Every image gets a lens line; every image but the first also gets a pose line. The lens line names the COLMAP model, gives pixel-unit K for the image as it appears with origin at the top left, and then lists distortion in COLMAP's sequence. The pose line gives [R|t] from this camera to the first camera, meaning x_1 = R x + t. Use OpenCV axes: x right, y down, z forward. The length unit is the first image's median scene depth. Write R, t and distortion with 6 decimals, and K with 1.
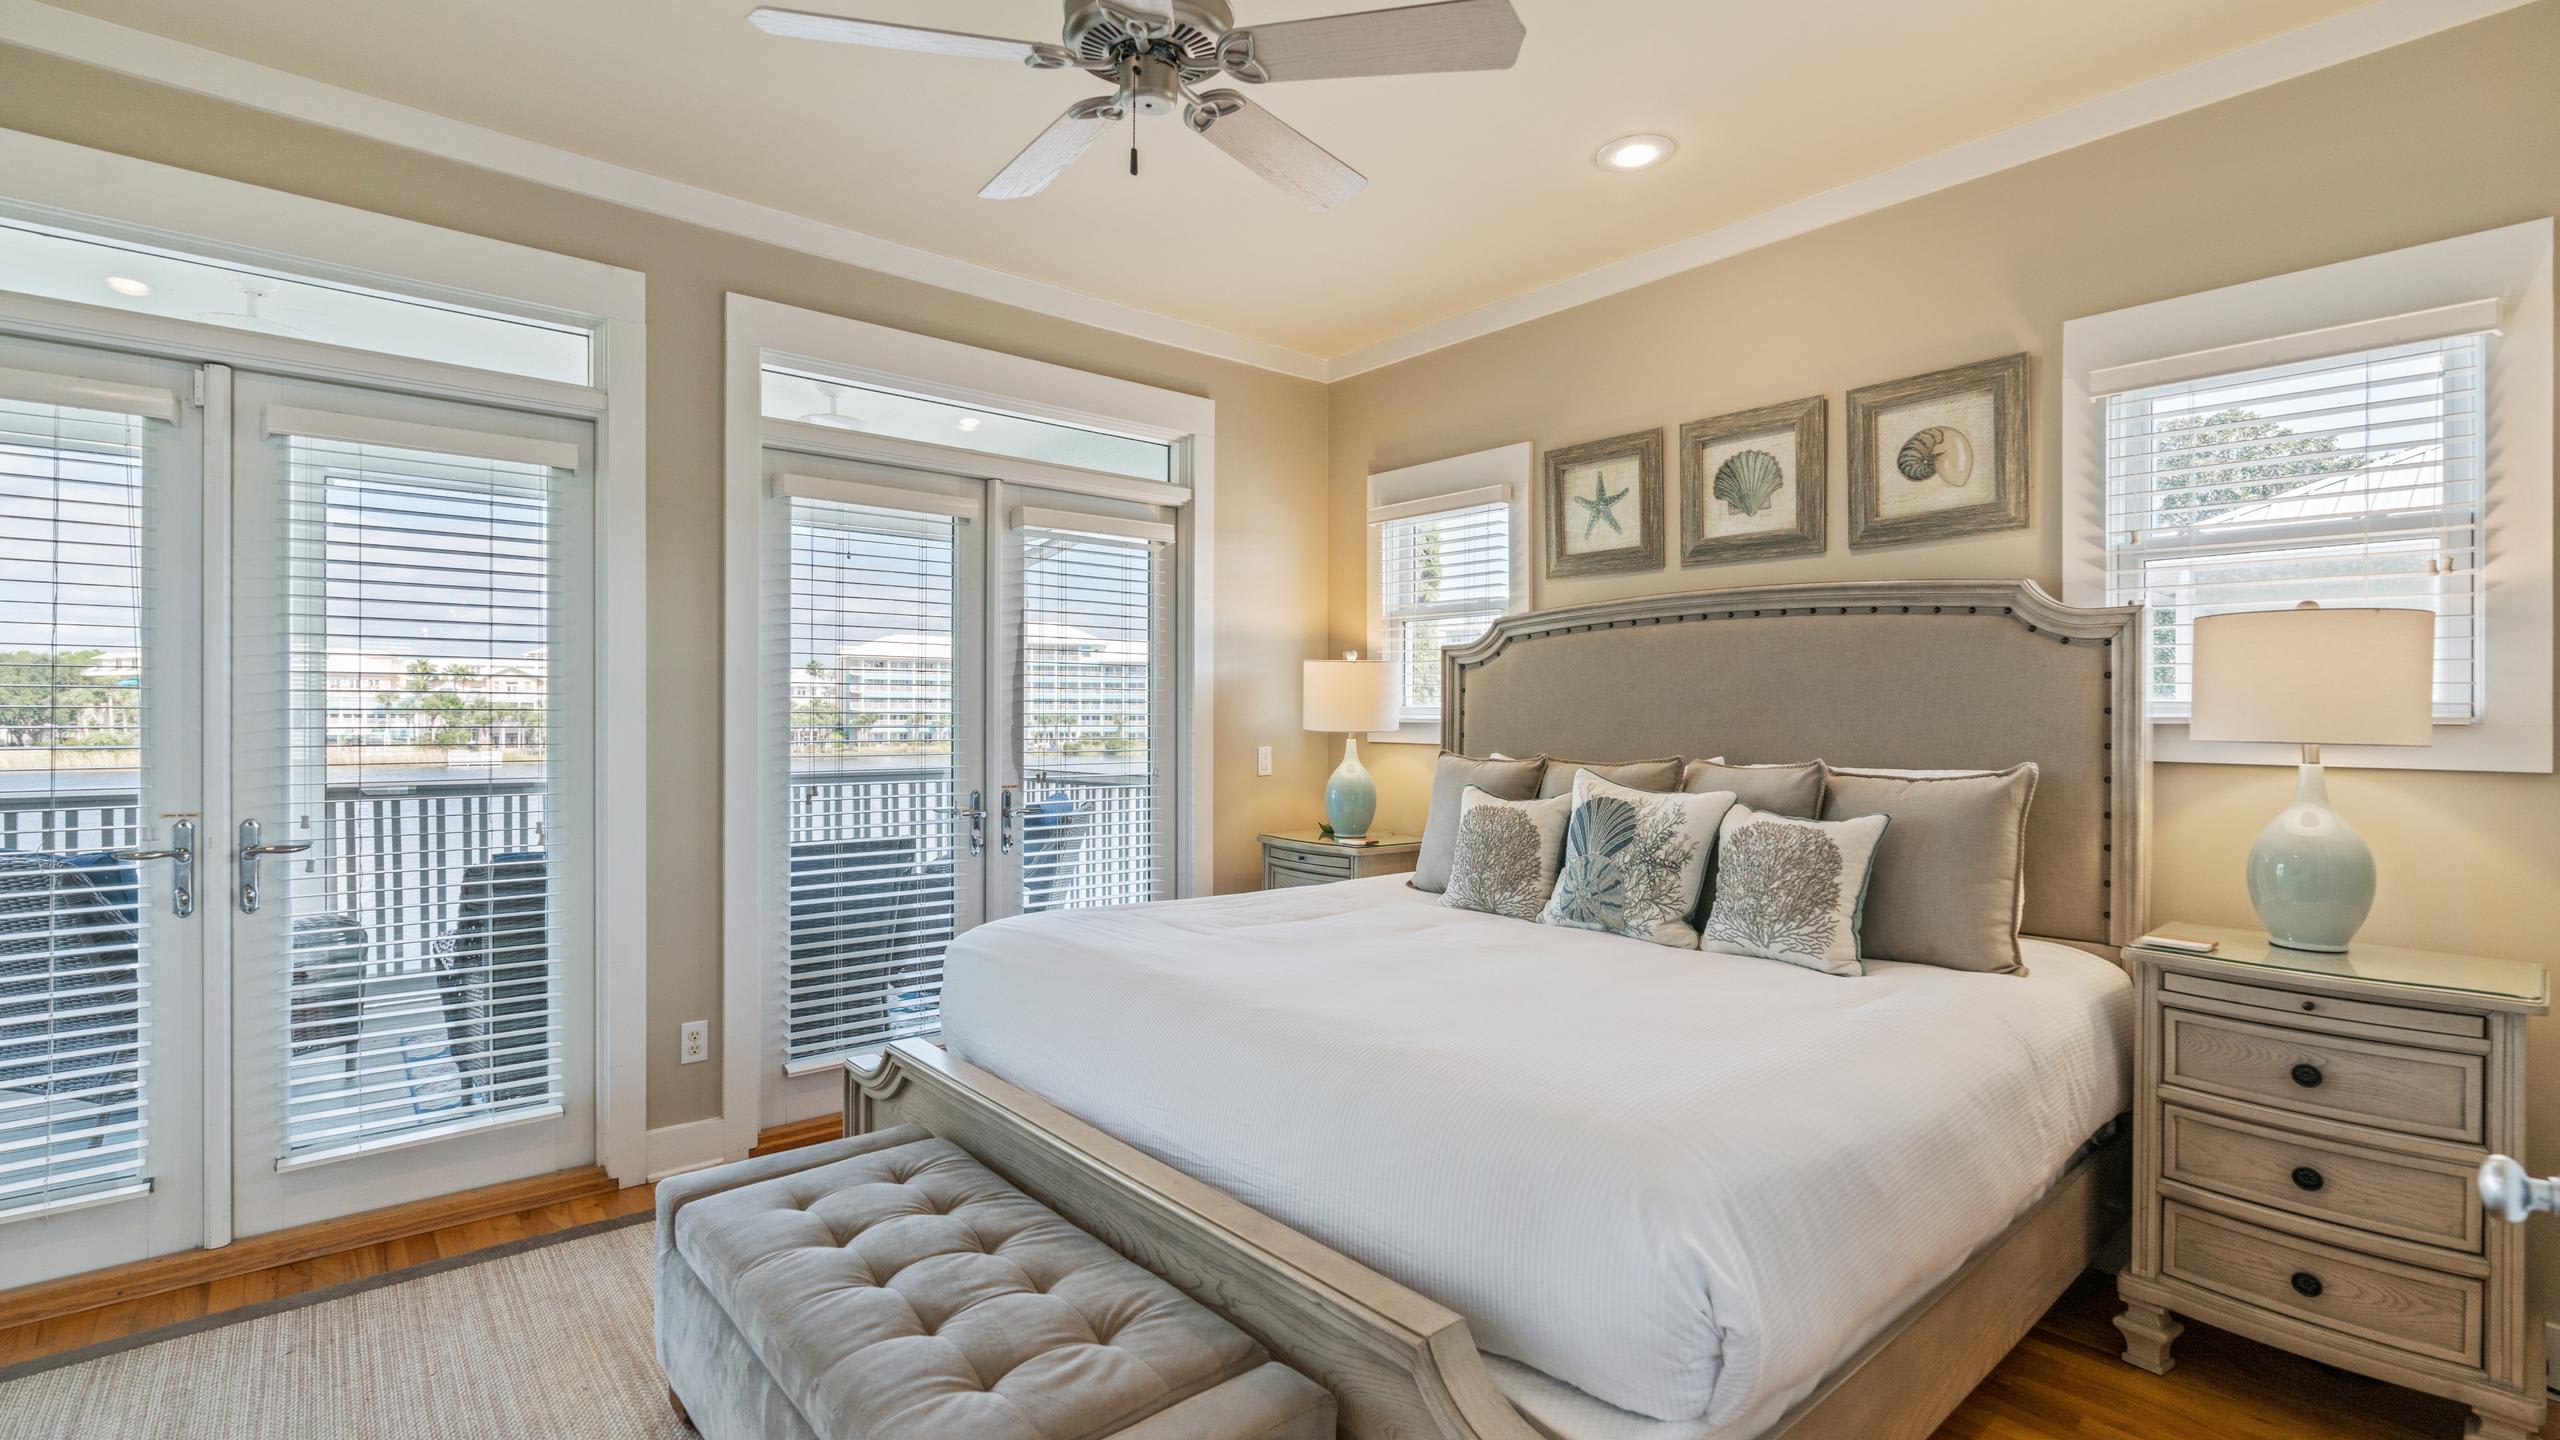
lens RADIAL K [[1158.3, 0, 1272.5], [0, 1158.3, 716.1], [0, 0, 1]] dist [-0.000806, 0.000252]
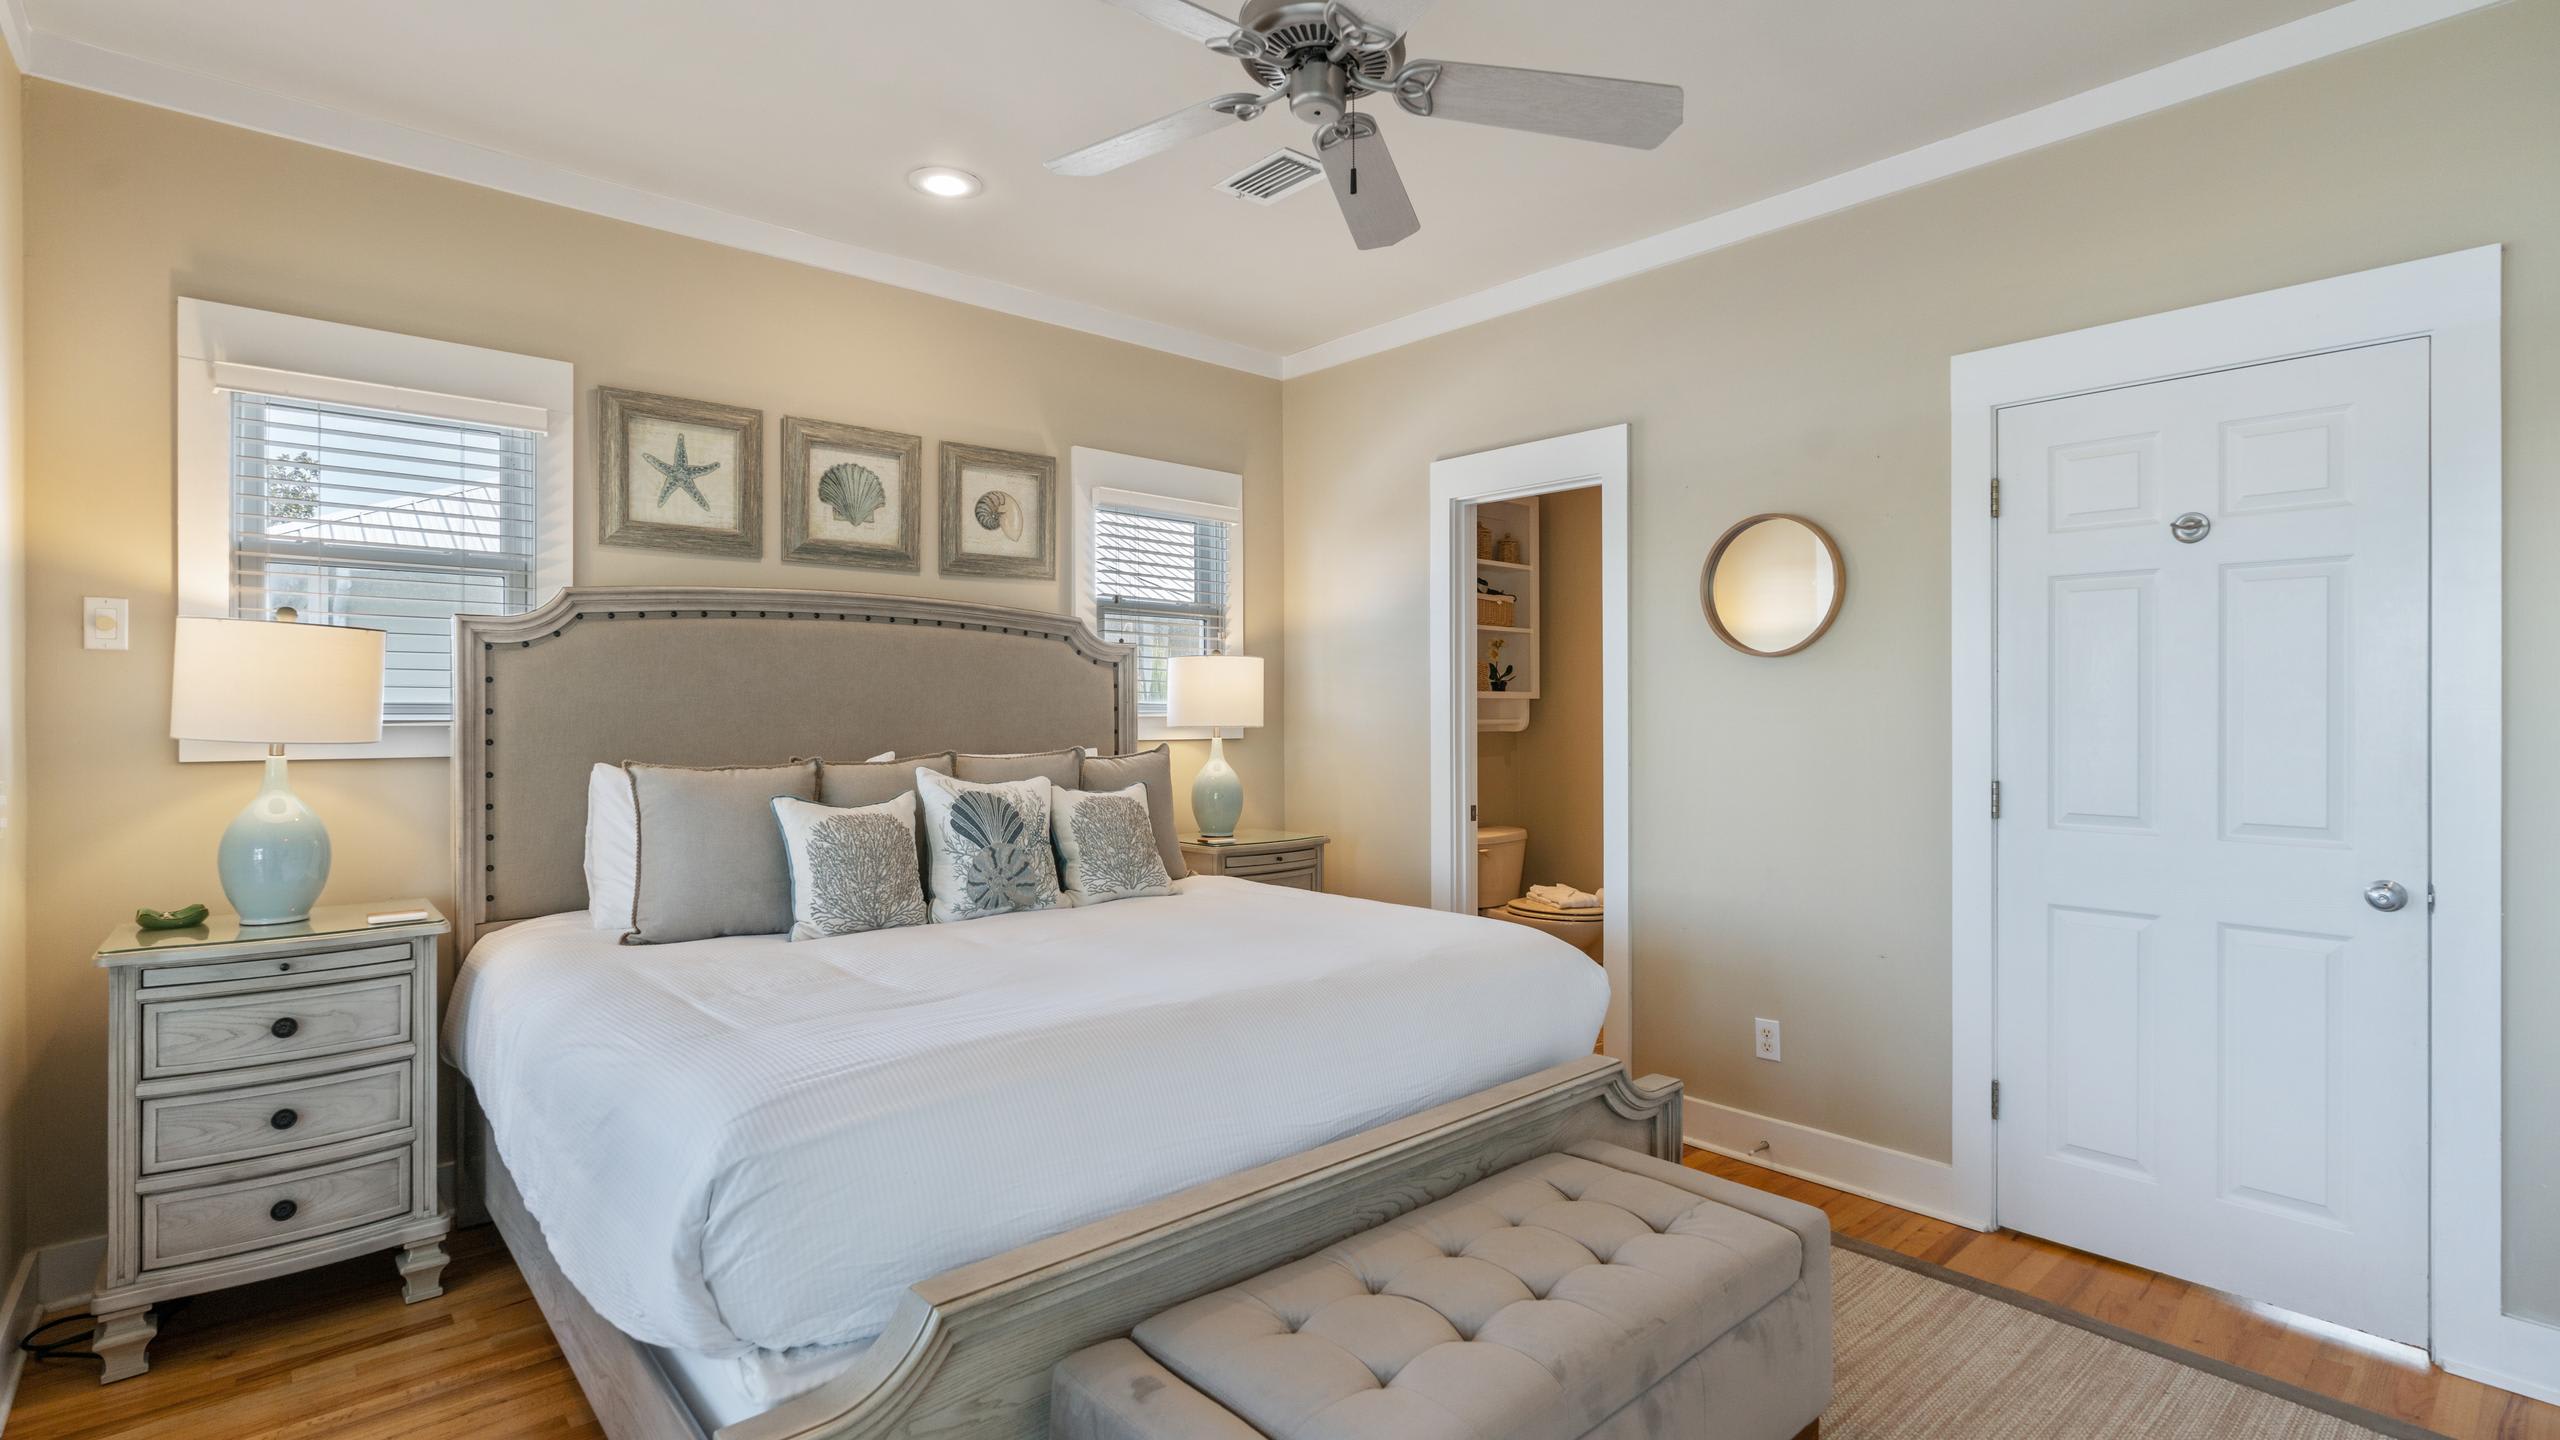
lens RADIAL K [[1158.3, 0, 1272.5], [0, 1158.3, 716.1], [0, 0, 1]] dist [-0.000806, 0.000252]
pose [[0.006025, -0.010821, 0.999923, -0.691625], [-0.000504, 0.999941, 0.010824, -0.009385], [-0.999982, -0.000569, 0.006020, 0.641298]]
